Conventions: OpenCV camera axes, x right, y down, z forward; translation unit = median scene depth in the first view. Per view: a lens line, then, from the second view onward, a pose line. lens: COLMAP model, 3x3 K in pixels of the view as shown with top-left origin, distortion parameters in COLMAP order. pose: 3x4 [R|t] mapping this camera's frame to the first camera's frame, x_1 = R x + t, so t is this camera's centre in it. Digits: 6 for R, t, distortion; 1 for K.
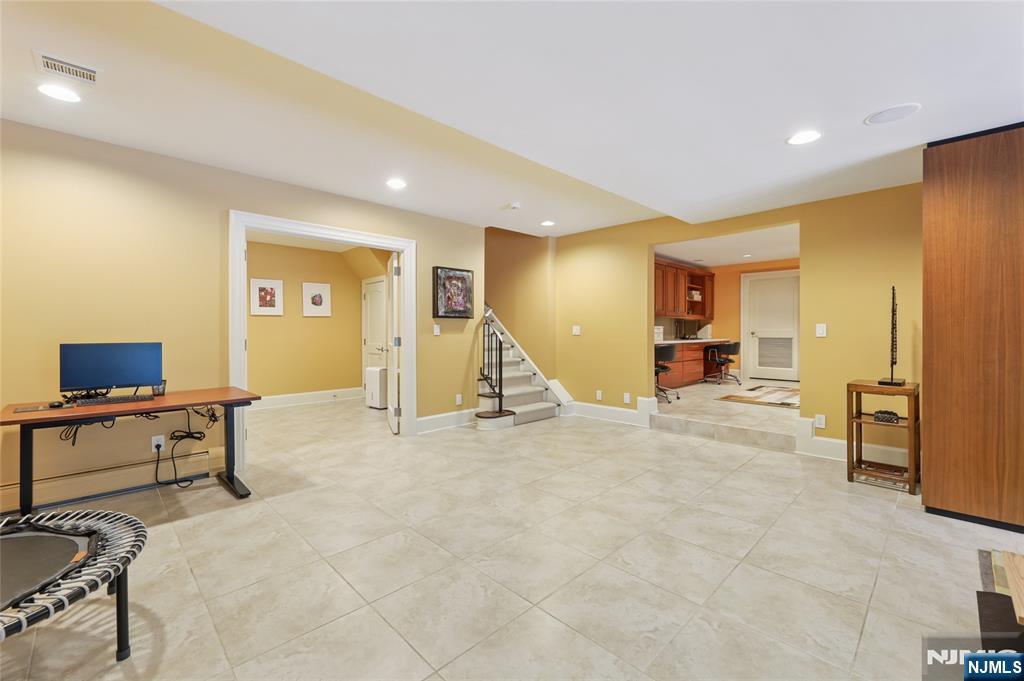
lens RADIAL K [[427.8, 0, 513.7], [0, 427.8, 335.1], [0, 0, 1]] dist [-0.006986, 0.001058]
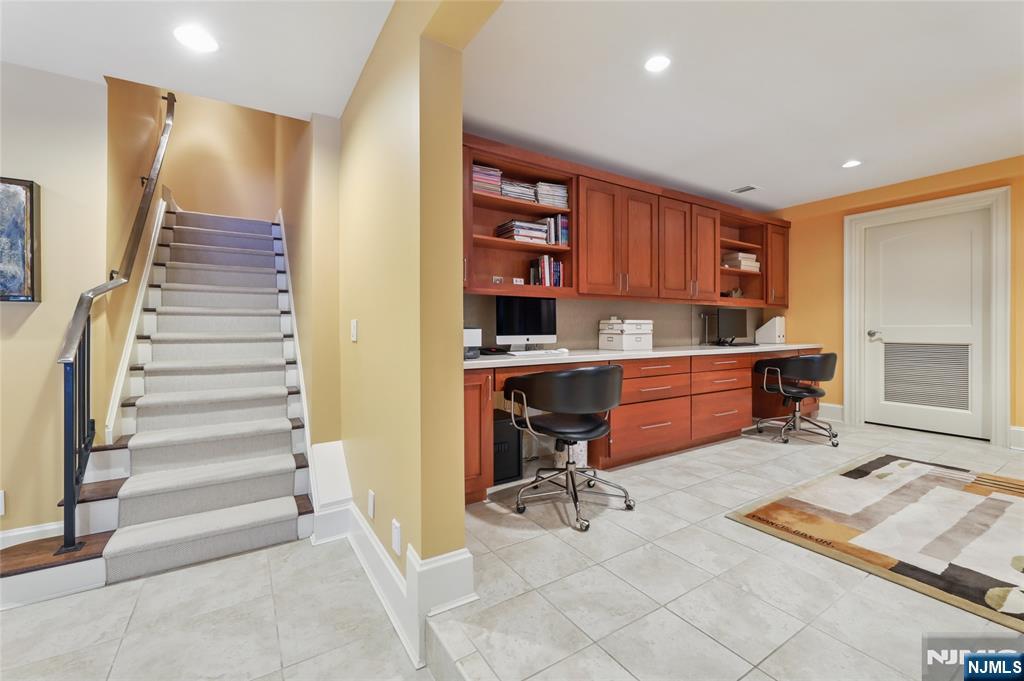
lens RADIAL K [[427.8, 0, 522.4], [0, 427.8, 327.6], [0, 0, 1]] dist [-0.006986, 0.001058]
pose [[0.978473, -0.002958, -0.206354, 0.426611], [0.000245, 0.999913, -0.013174, -0.008325], [0.206375, 0.012840, 0.978389, 0.693004]]
